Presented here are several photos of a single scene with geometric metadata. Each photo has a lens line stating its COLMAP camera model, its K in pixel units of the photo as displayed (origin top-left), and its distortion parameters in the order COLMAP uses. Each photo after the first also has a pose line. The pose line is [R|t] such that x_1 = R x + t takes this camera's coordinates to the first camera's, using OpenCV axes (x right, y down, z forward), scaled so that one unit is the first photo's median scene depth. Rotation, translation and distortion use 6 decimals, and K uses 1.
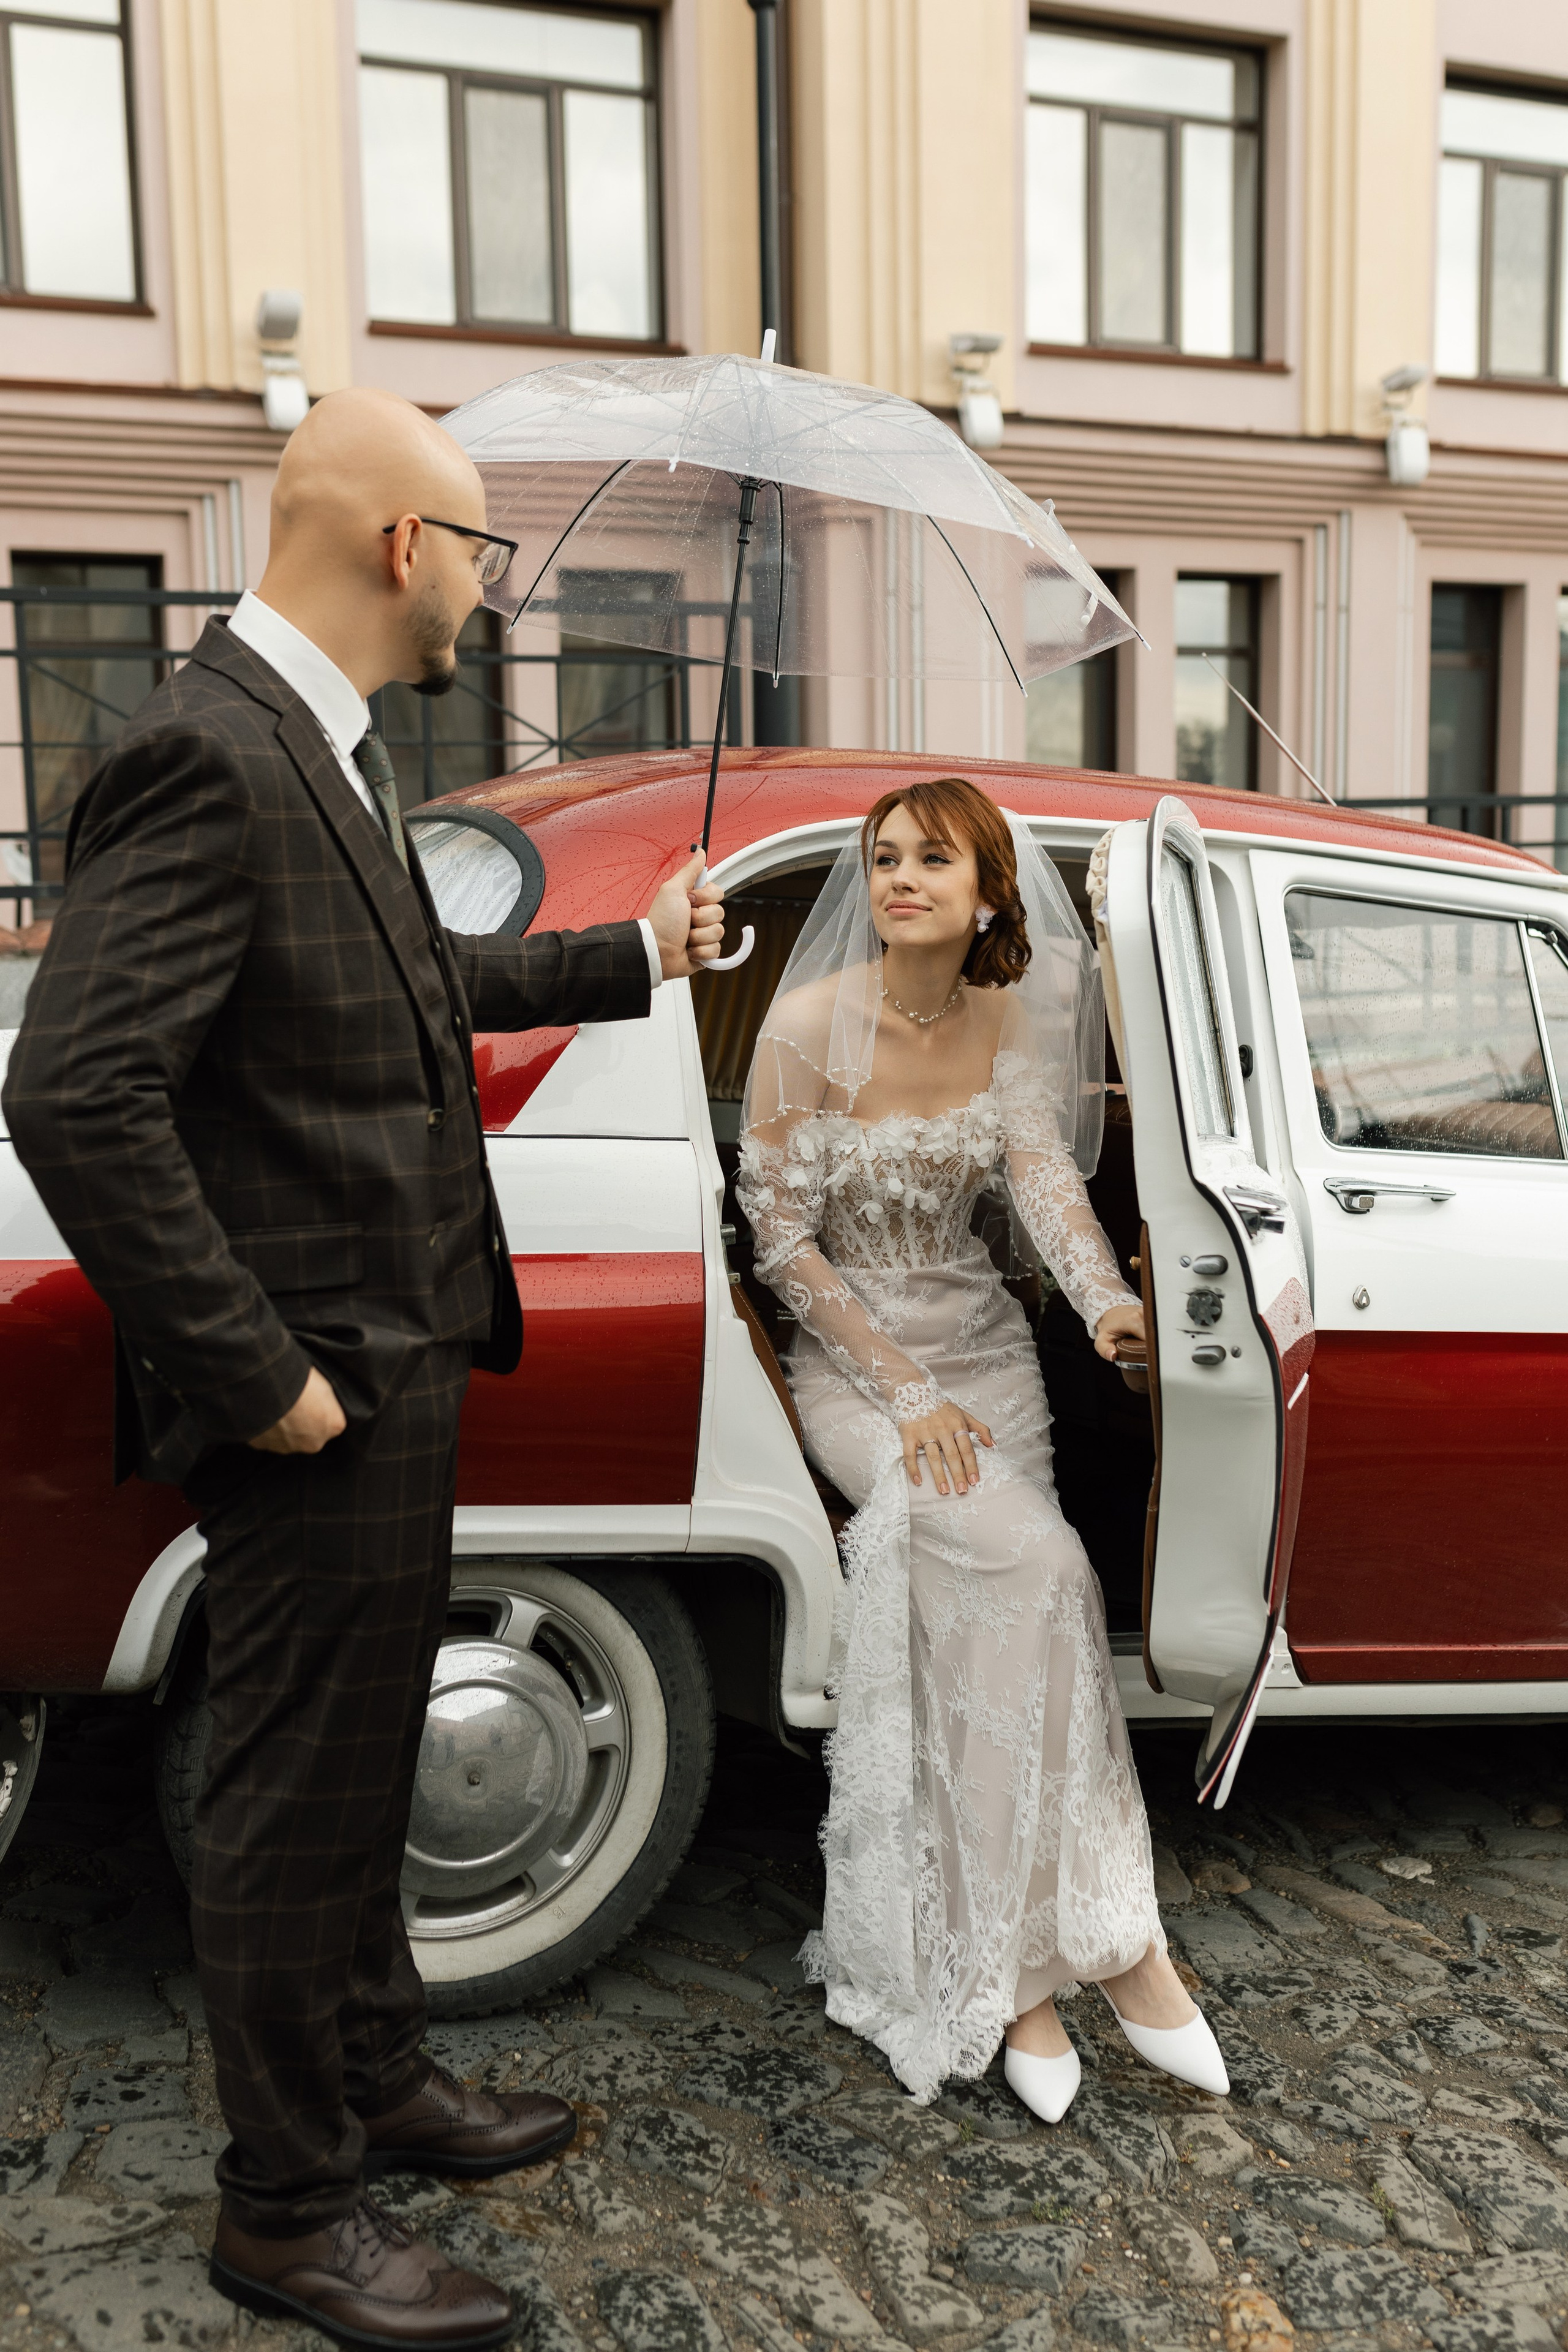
lens RADIAL K [[2414.9, 0, 876.4], [0, 2414.9, 1179.8], [0, 0, 1]] dist [0.019370, -0.028998]
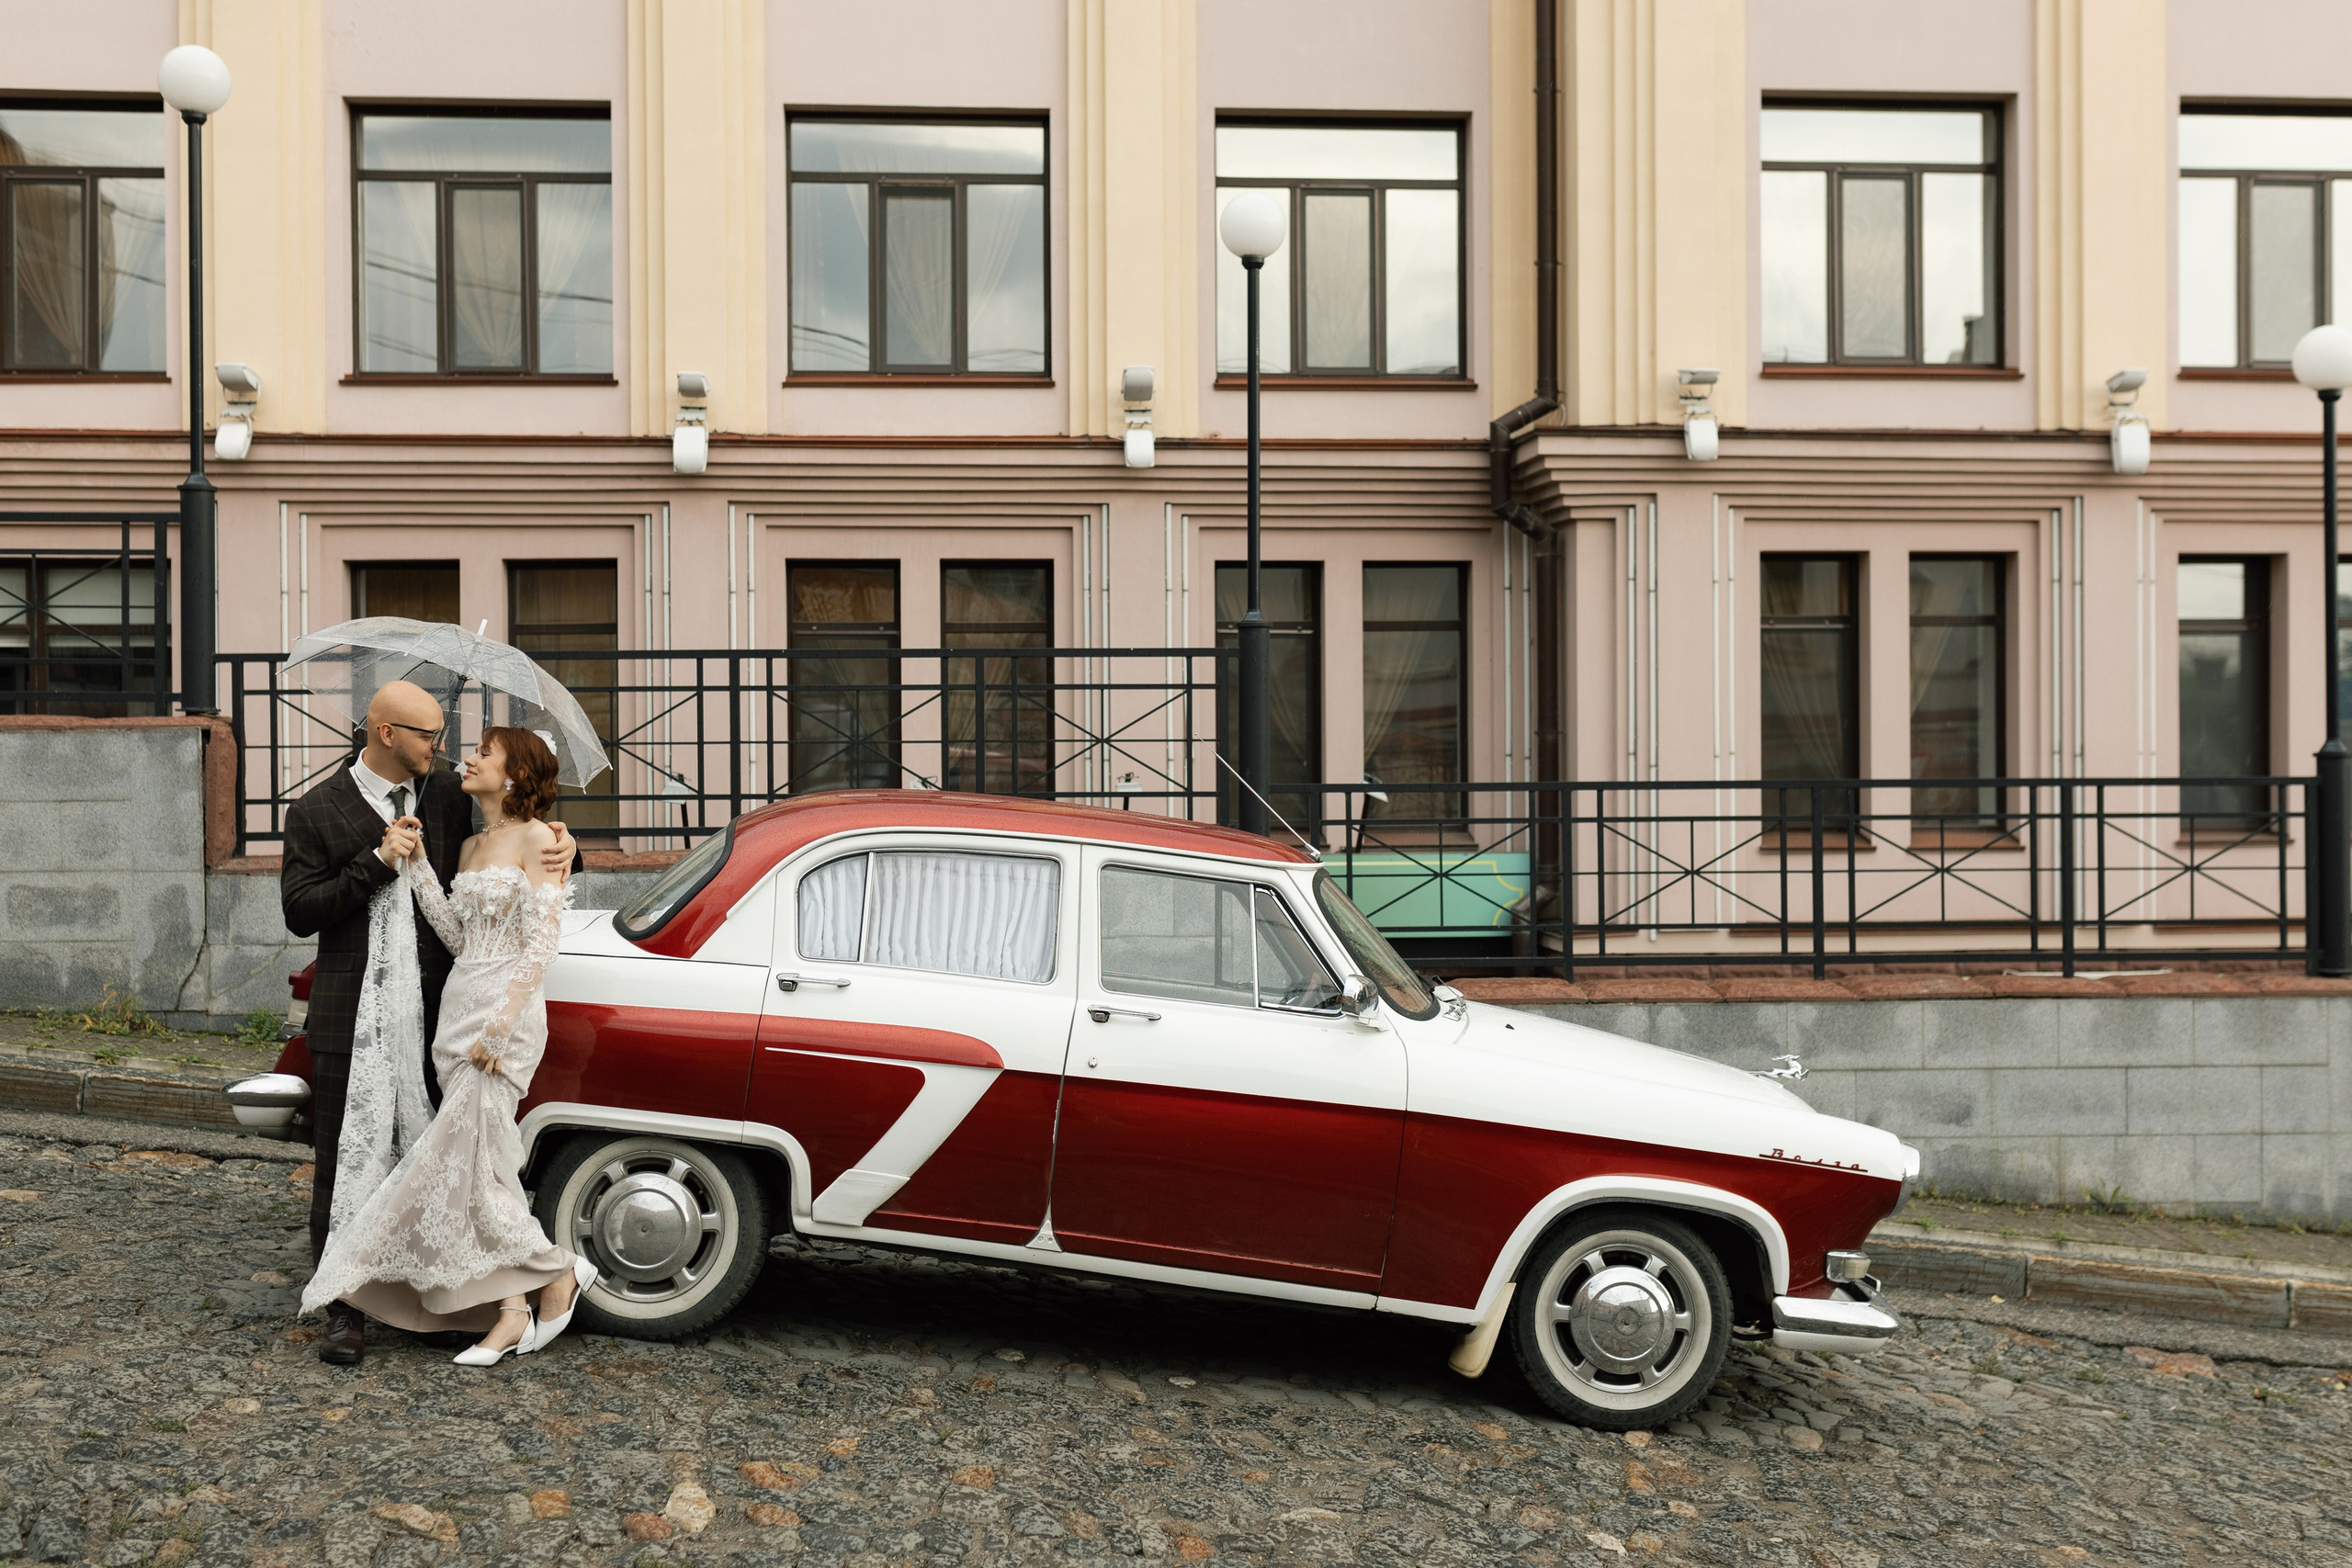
lens RADIAL K [[2414.7, 0, 1071.8], [0, 2414.7, 780.3], [0, 0, 1]] dist [0.019370, -0.028998]
pose [[0.935173, 0.016687, -0.353799, 0.181941], [-0.061829, 0.991244, -0.116676, 0.010244], [0.348754, 0.130988, 0.928016, -0.192521]]
